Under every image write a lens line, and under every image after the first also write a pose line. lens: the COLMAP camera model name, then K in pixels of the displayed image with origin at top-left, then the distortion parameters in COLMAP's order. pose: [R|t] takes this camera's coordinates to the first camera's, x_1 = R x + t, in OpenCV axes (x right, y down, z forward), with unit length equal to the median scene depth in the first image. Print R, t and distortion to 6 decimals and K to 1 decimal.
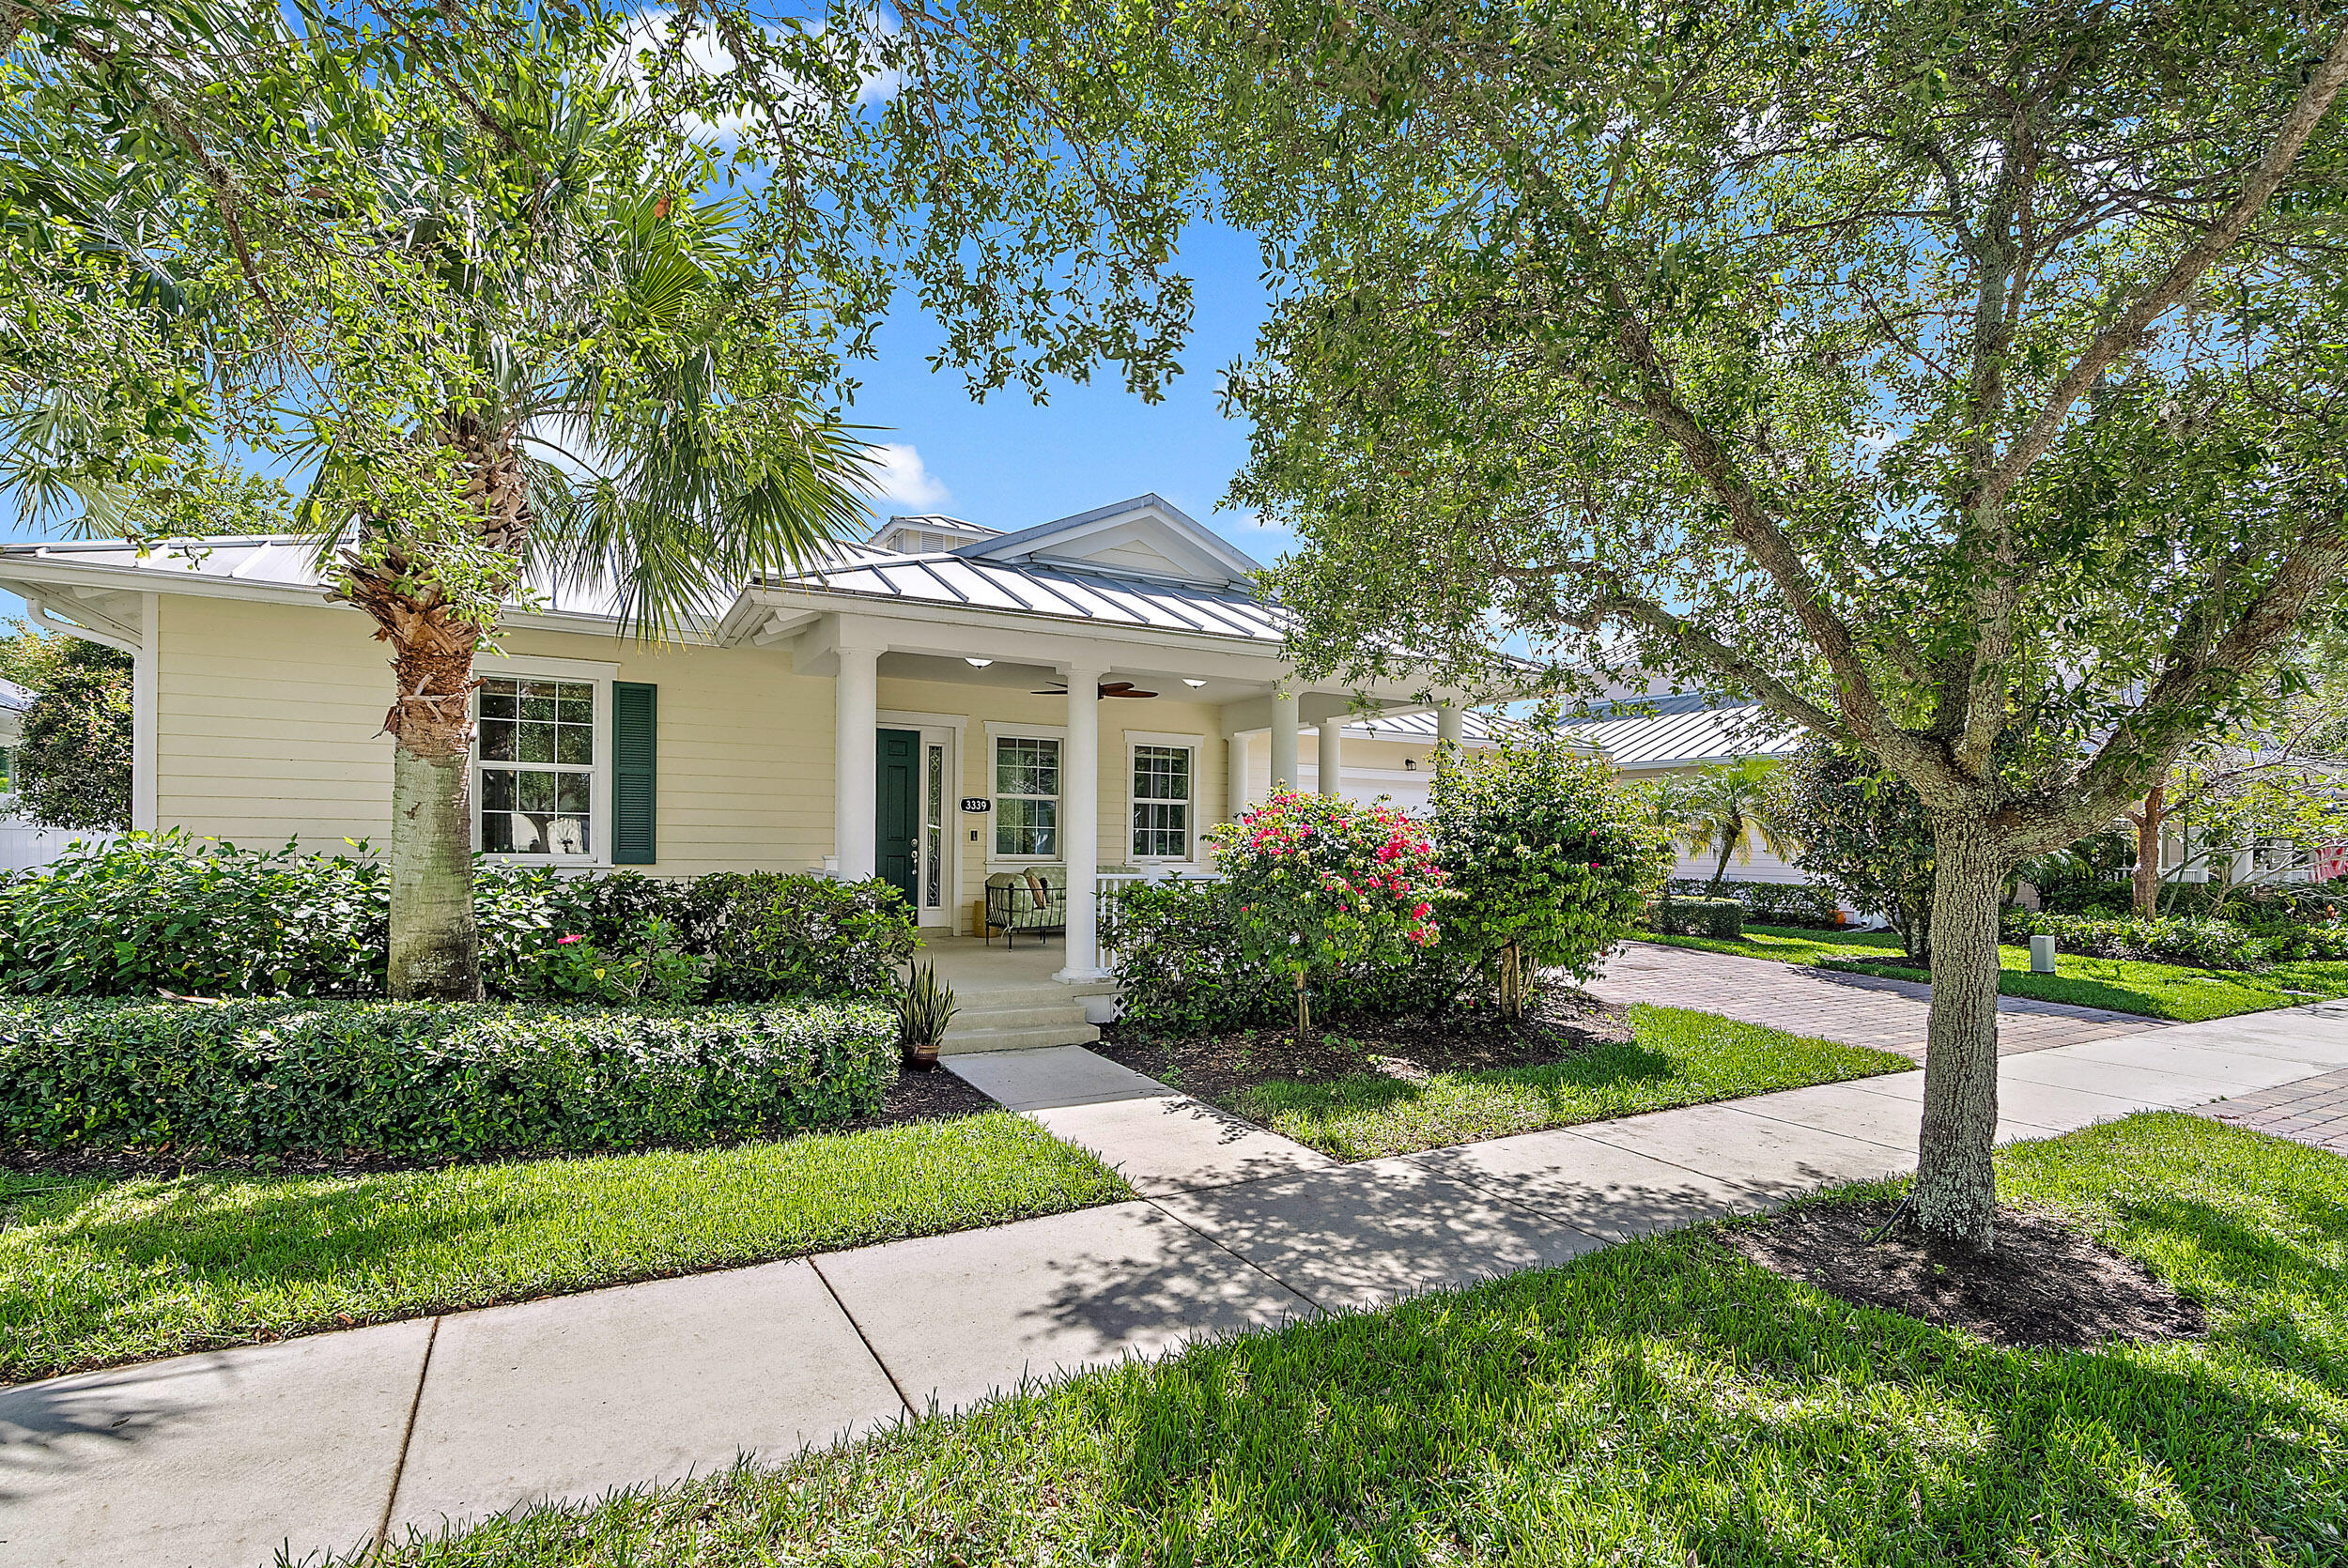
lens RADIAL K [[1121.3, 0, 1172.9], [0, 1121.3, 854.9], [0, 0, 1]] dist [-0.003431, -0.000469]
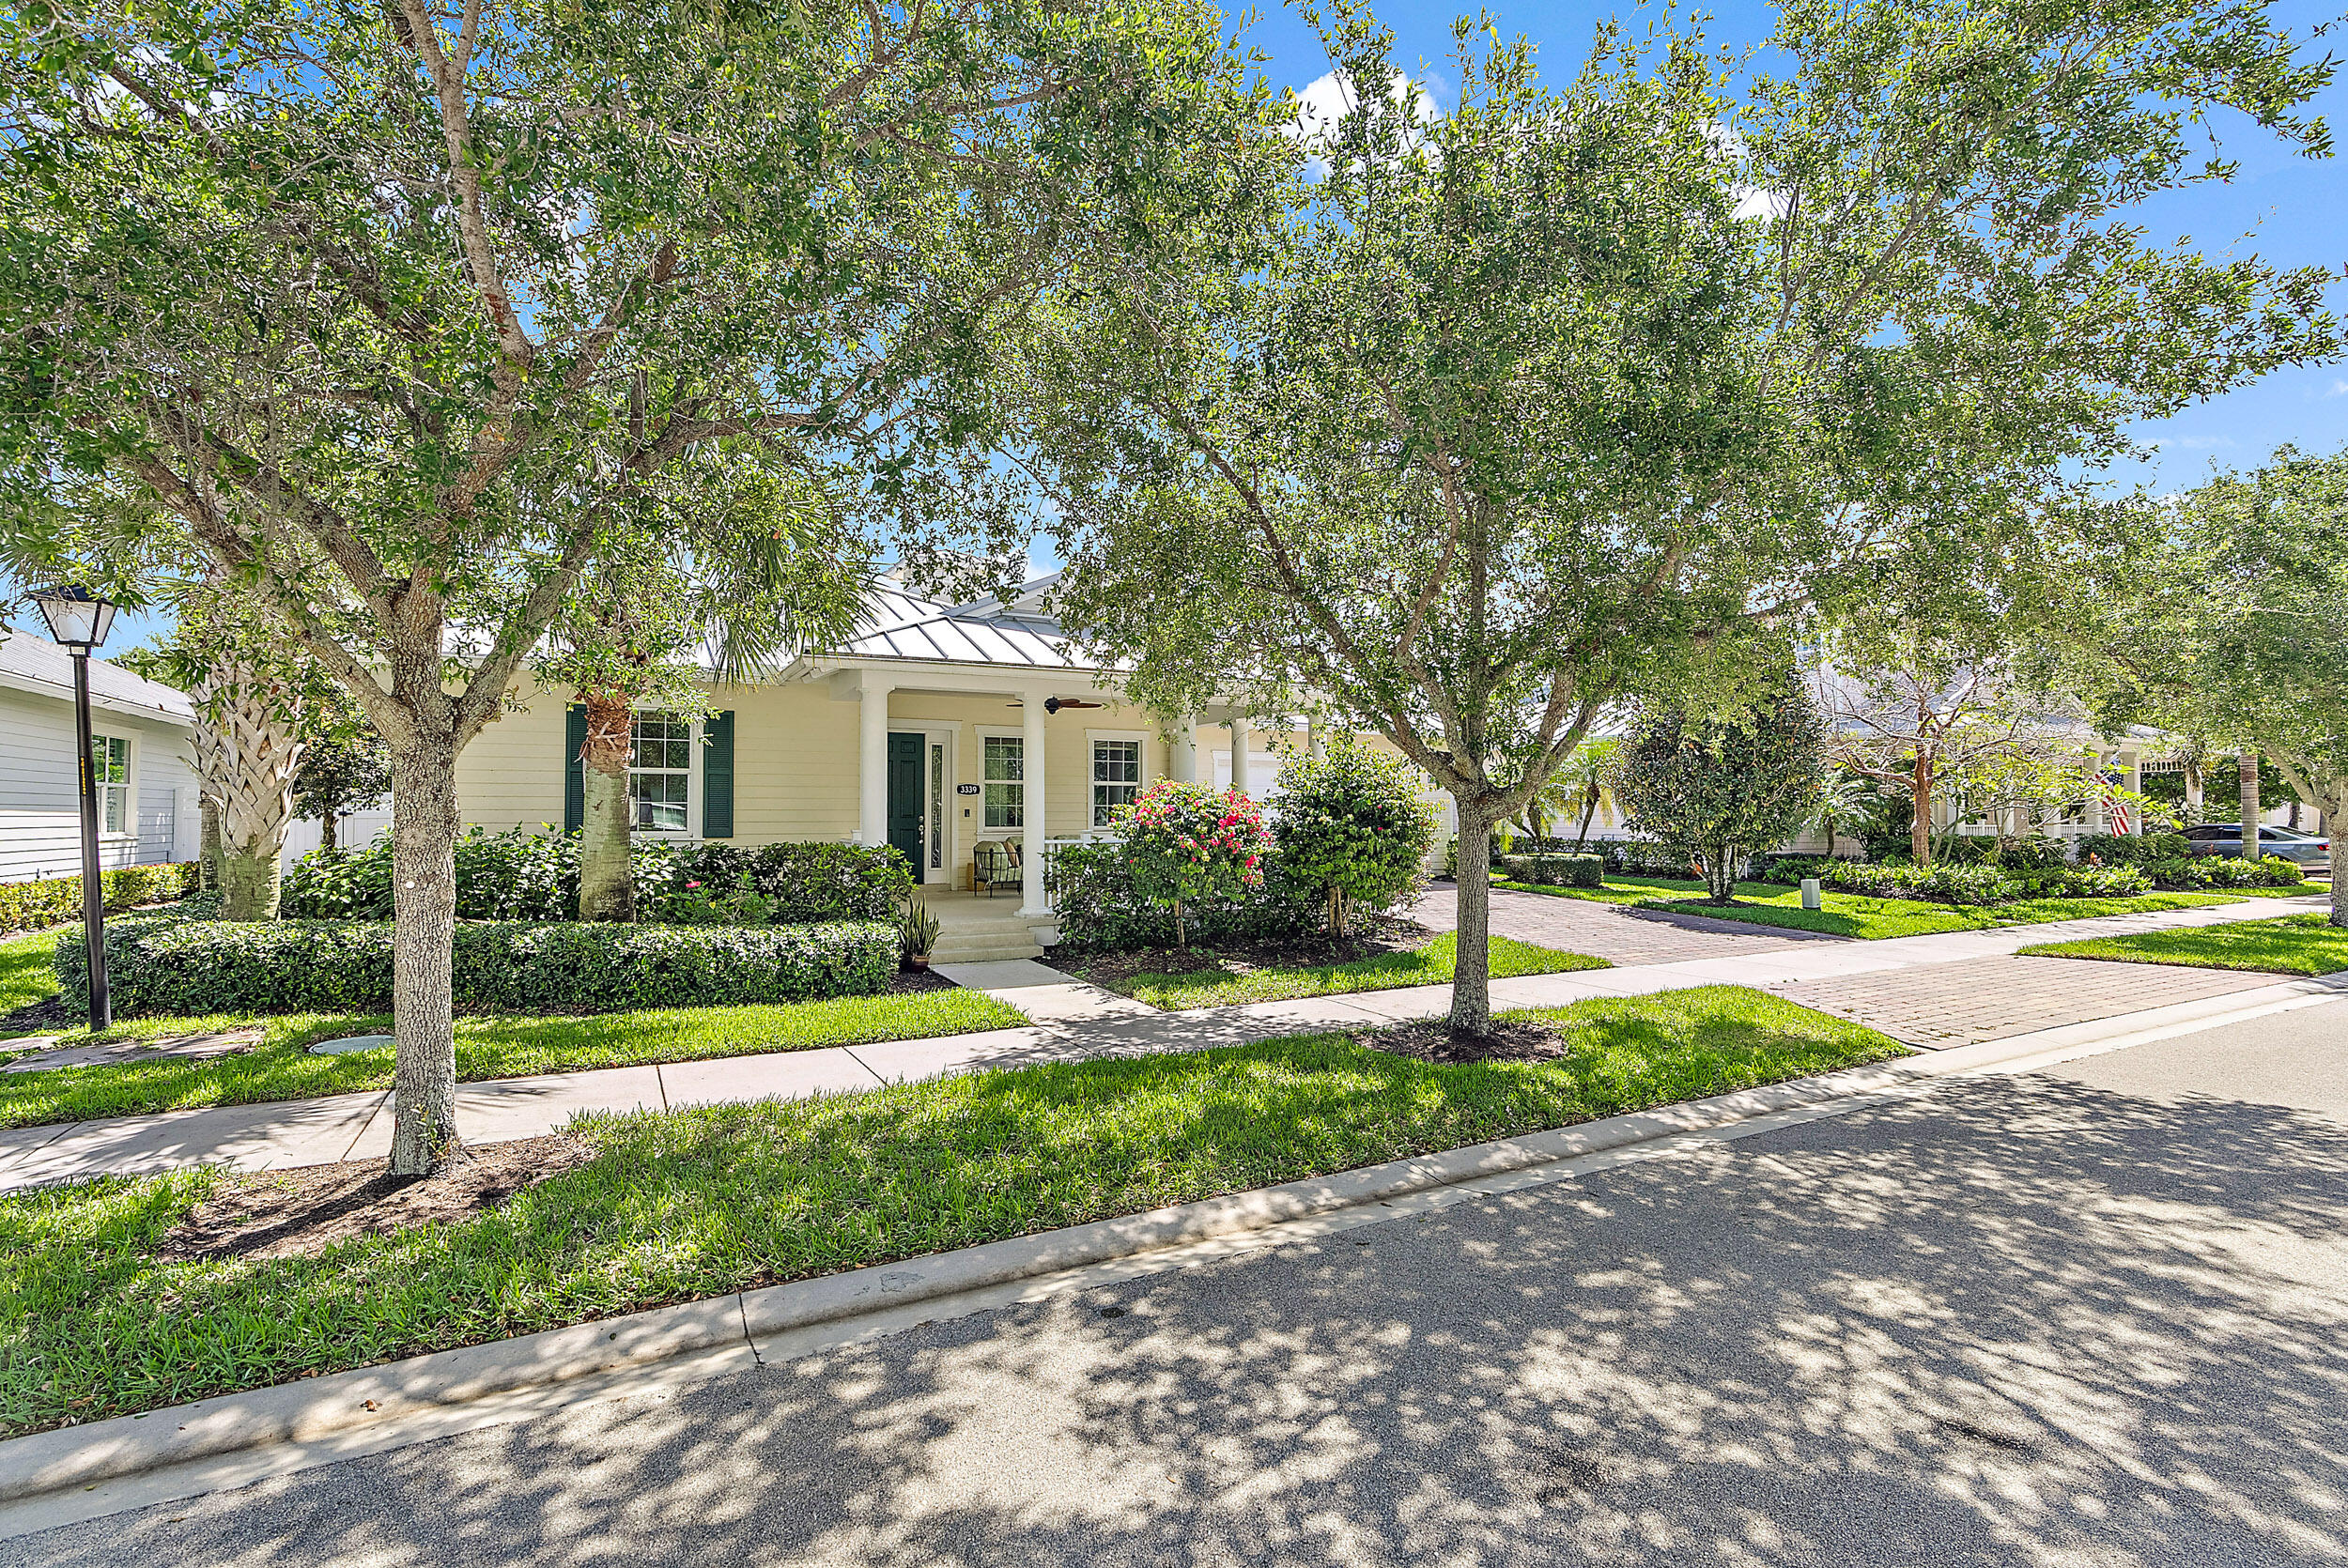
lens RADIAL K [[1071.6, 0, 1174.0], [0, 1071.6, 784.0], [0, 0, 1]] dist [-0.001792, -0.000017]
pose [[0.999835, -0.014895, -0.010405, 0.141688], [0.014488, 0.999168, -0.038132, 0.000484], [0.010965, 0.037975, 0.999219, -0.448762]]
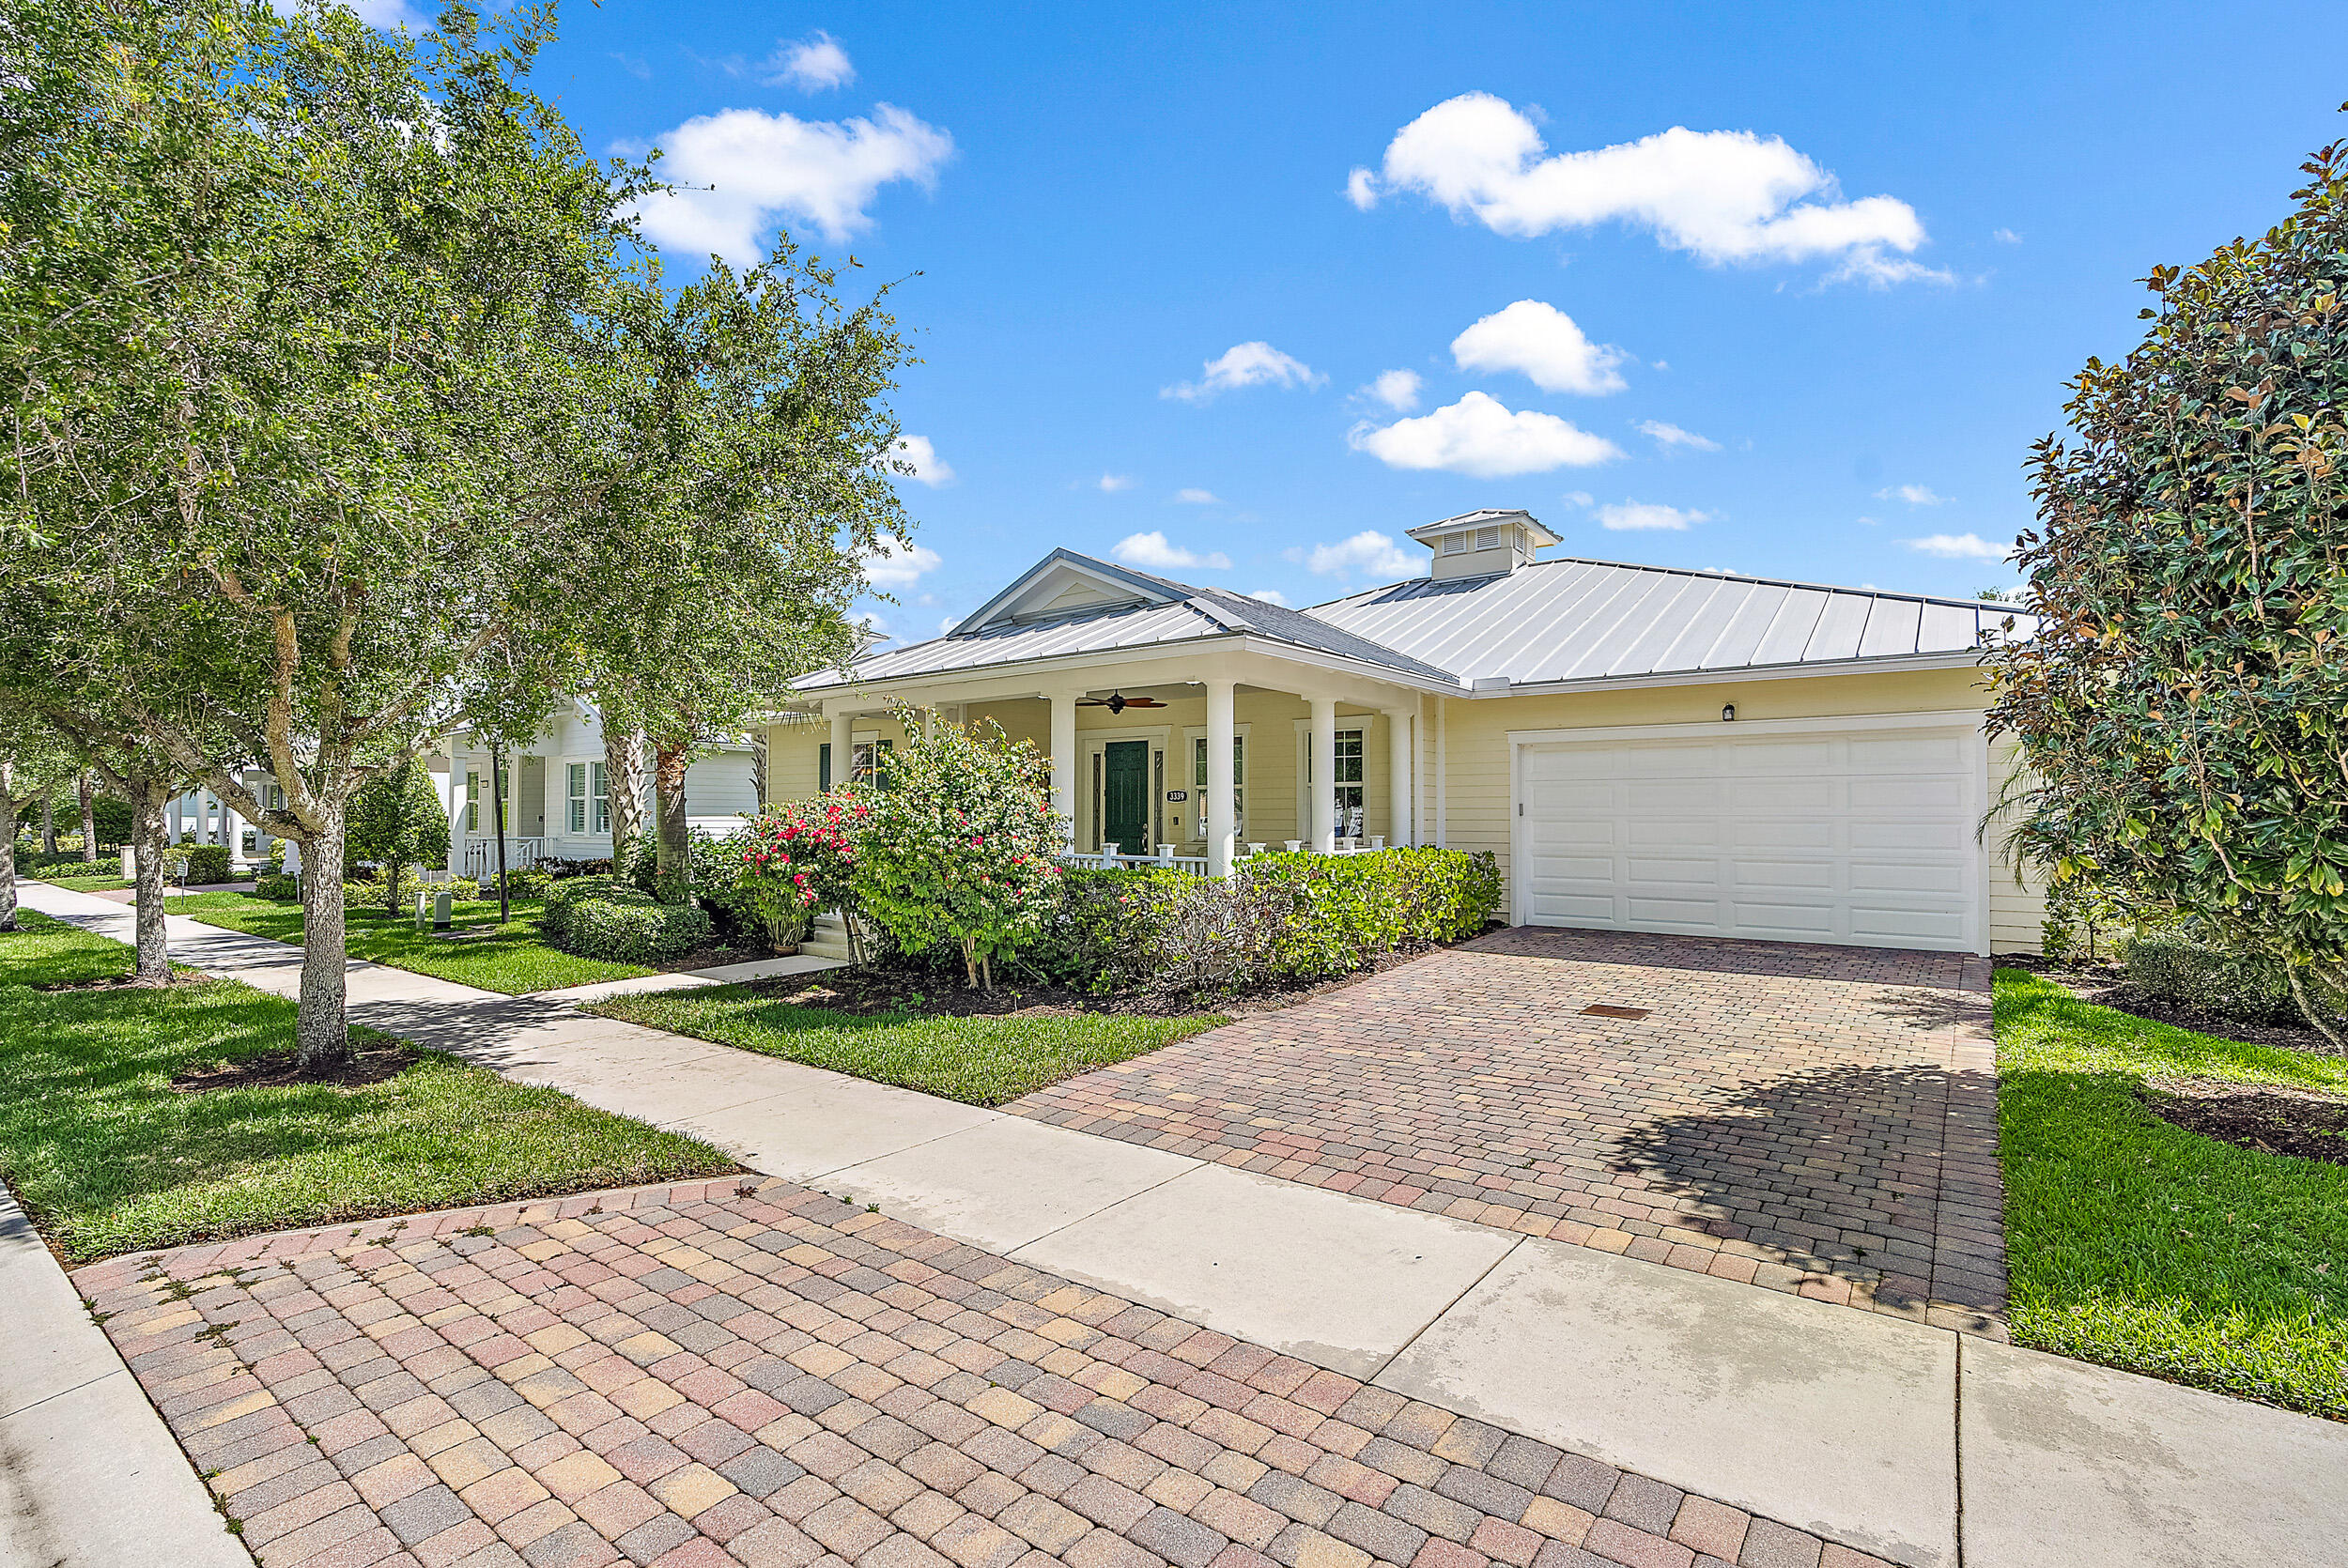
lens RADIAL K [[1071.6, 0, 1174.0], [0, 1071.6, 784.0], [0, 0, 1]] dist [-0.001792, -0.000017]
pose [[0.407762, -0.042094, -0.912118, 1.670888], [0.002066, 0.998977, -0.045179, -0.008287], [0.913086, 0.016538, 0.407432, 0.956509]]
